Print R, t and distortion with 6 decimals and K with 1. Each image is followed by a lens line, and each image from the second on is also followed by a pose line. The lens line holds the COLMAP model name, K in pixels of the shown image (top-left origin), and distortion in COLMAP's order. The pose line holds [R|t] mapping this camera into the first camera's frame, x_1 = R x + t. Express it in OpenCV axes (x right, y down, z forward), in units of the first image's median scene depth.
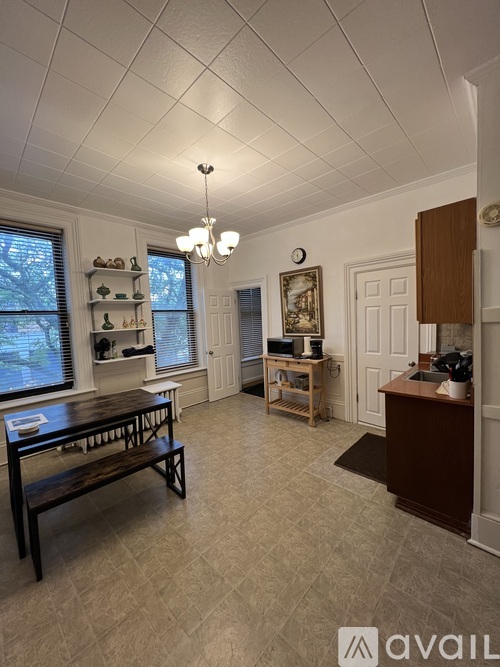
lens RADIAL K [[265.7, 0, 248.6], [0, 265.7, 333.9], [0, 0, 1]] dist [-0.000229, 0.000044]
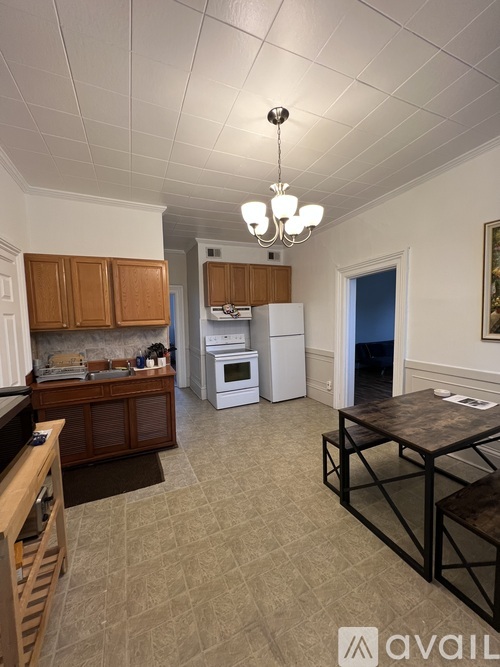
lens RADIAL K [[266.6, 0, 250.0], [0, 266.6, 333.5], [0, 0, 1]] dist [0.000170, 0.000016]
pose [[-0.930066, 0.039857, 0.365223, -0.337709], [0.087273, 0.989611, 0.114250, -0.104407], [-0.356875, 0.138134, -0.923883, 1.801488]]
